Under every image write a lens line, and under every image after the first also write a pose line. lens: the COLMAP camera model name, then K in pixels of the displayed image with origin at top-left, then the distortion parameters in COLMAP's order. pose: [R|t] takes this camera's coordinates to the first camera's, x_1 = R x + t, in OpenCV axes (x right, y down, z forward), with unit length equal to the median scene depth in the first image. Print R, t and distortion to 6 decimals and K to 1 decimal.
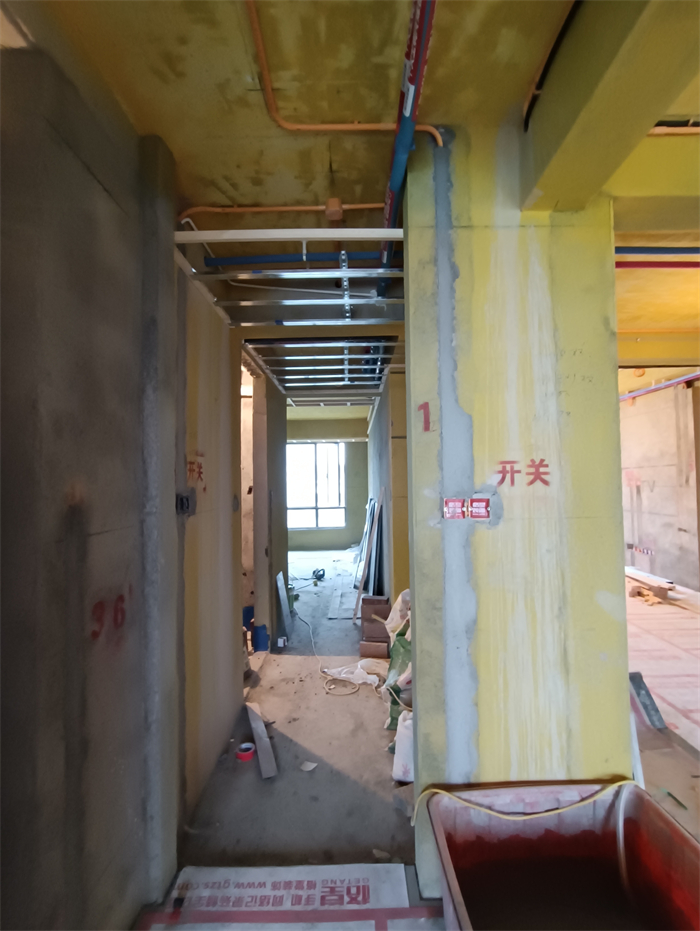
lens RADIAL K [[423.0, 0, 353.5], [0, 423.0, 470.6], [0, 0, 1]] dist [-0.008634, 0.003818]
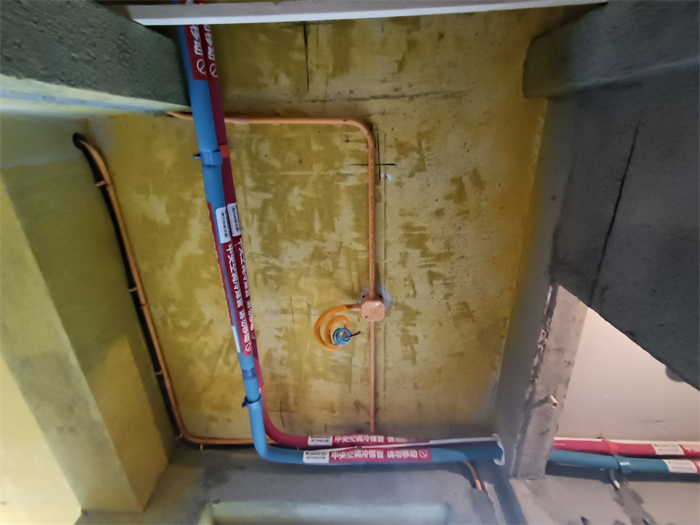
lens RADIAL K [[319.9, 0, 352.7], [0, 319.9, 258.4], [0, 0, 1]] dist [-0.005877, 0.001649]
pose [[-0.999426, 0.026892, 0.020603, -0.160413], [-0.010304, 0.338033, -0.941078, -0.139184], [-0.032272, -0.940750, -0.337562, 1.014315]]
